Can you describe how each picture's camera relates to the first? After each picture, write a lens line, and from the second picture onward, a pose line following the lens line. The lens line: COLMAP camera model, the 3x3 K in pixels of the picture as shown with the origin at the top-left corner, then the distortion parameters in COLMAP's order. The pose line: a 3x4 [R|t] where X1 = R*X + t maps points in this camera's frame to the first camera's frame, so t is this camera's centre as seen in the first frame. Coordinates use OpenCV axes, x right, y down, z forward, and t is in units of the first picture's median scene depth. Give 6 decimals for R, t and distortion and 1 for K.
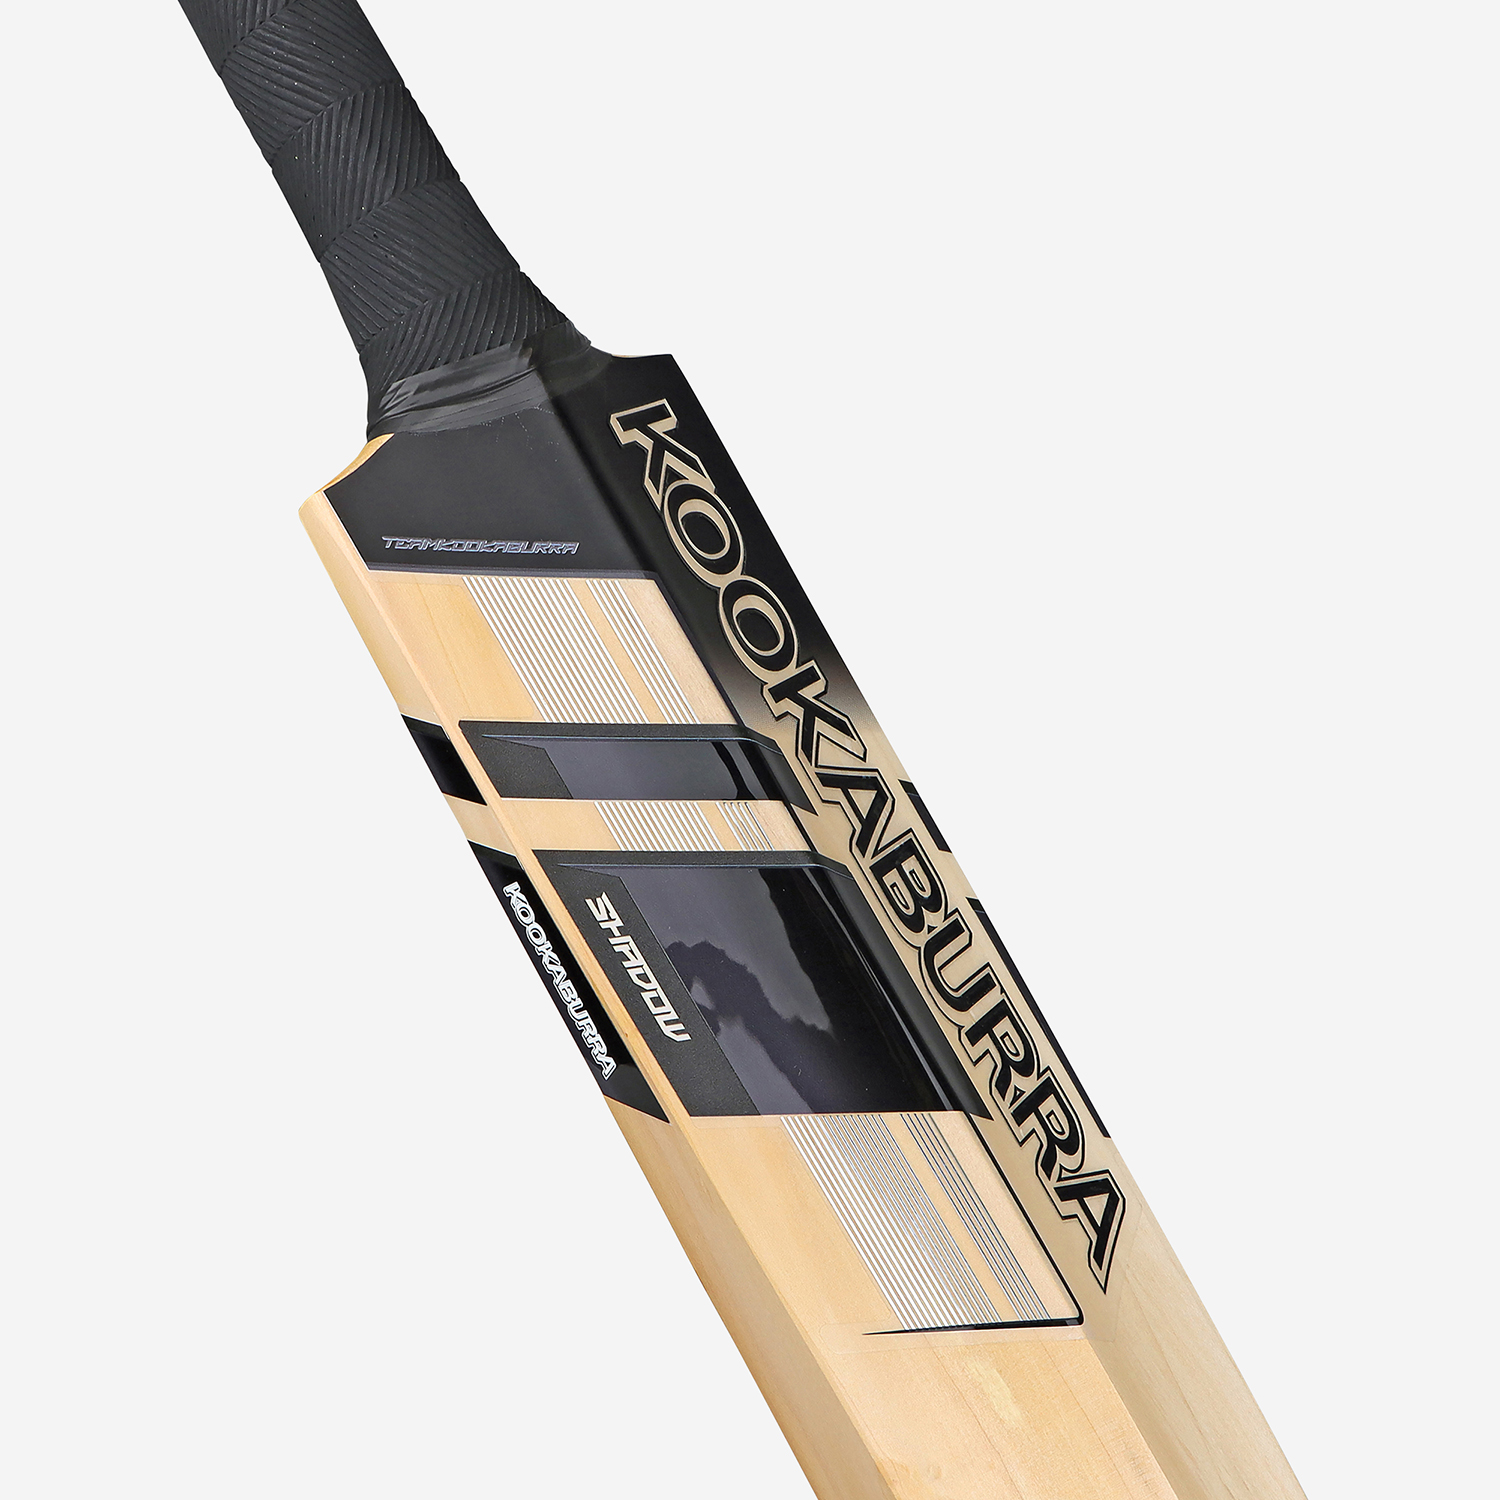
lens RADIAL K [[2408.0, 0, 750.0], [0, 2408.0, 750.0], [0, 0, 1]] dist [-0.125220, 0.081182]
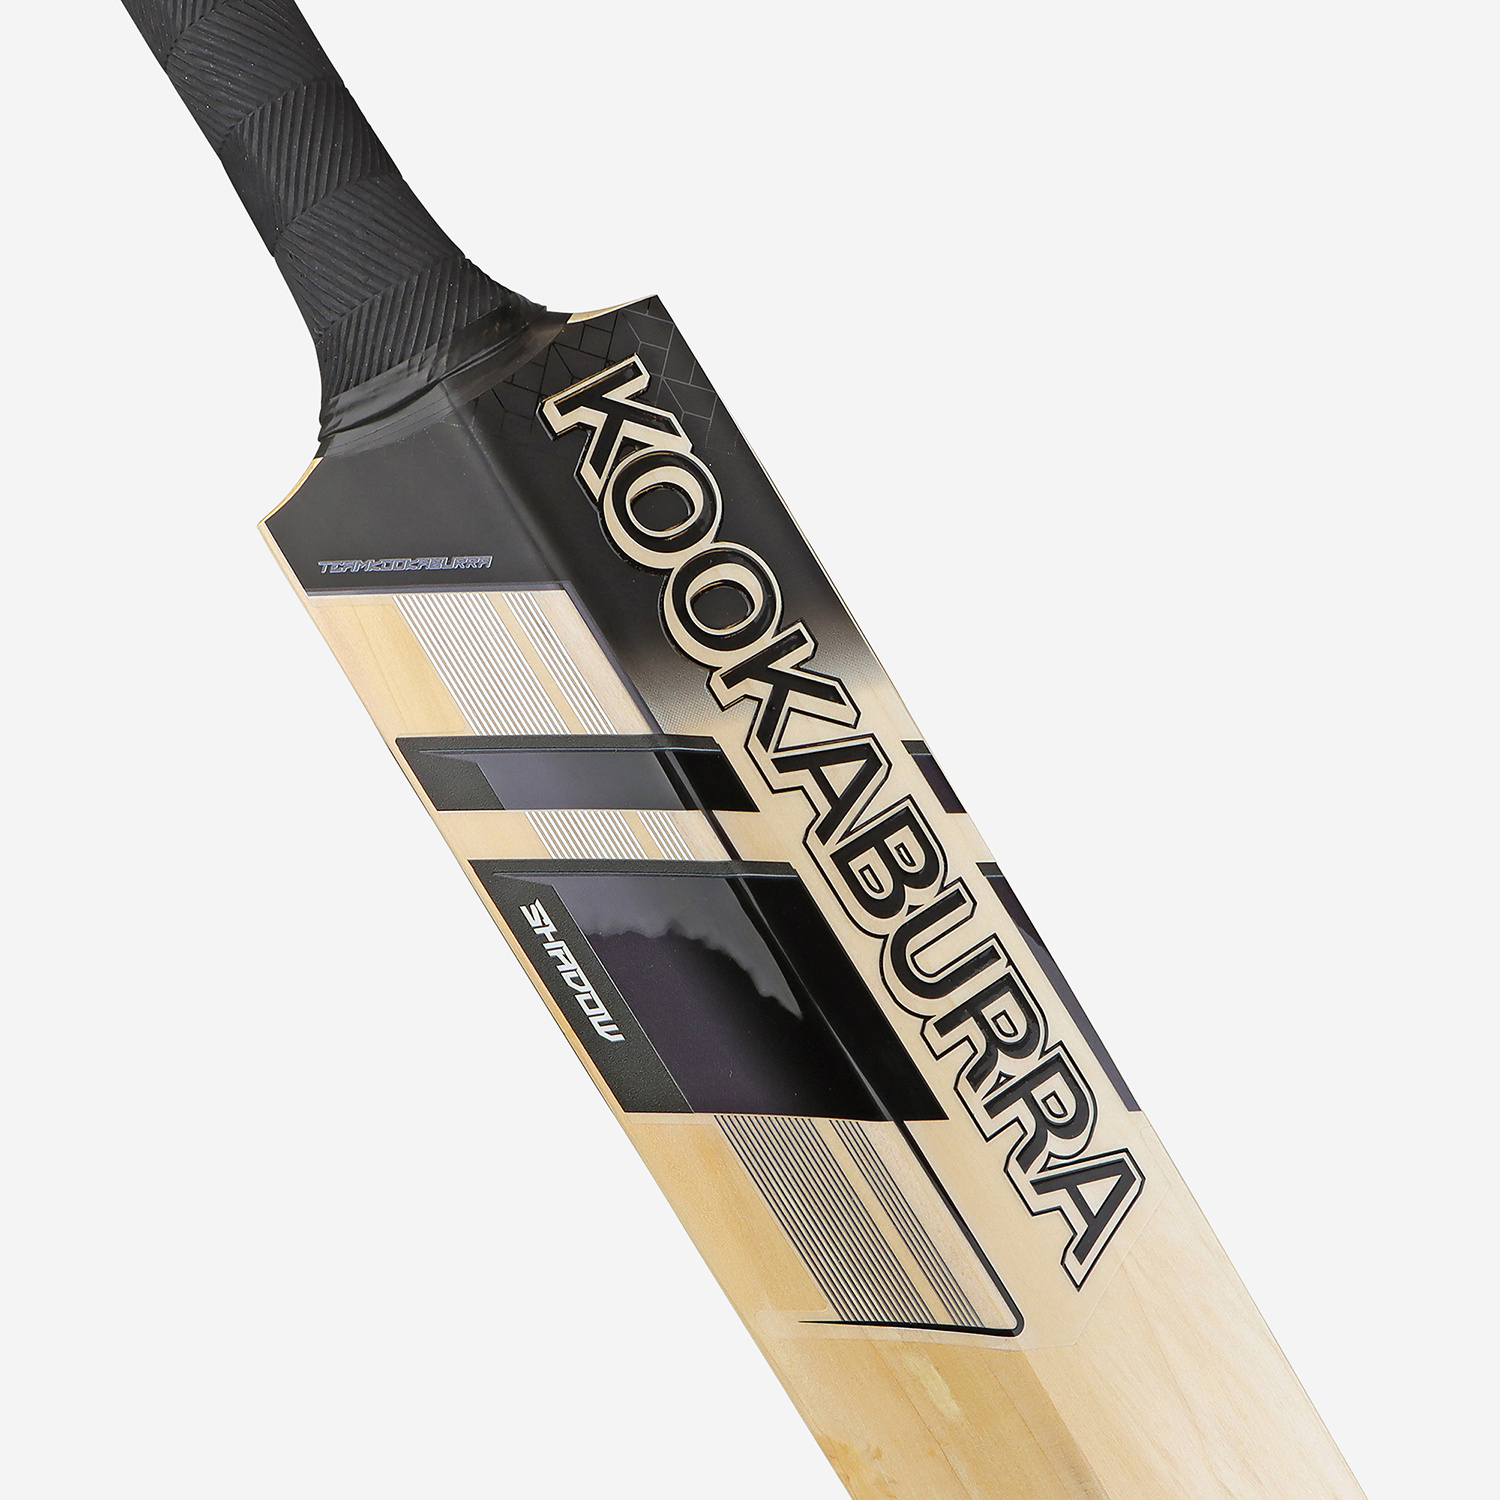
lens RADIAL K [[2408.0, 0, 750.0], [0, 2408.0, 750.0], [0, 0, 1]] dist [-0.125220, 0.081182]
pose [[0.879722, 0.032869, -0.474351, 0.483550], [0.102717, 0.960916, 0.257081, -0.246471], [0.464261, -0.274884, 0.841962, 0.180607]]
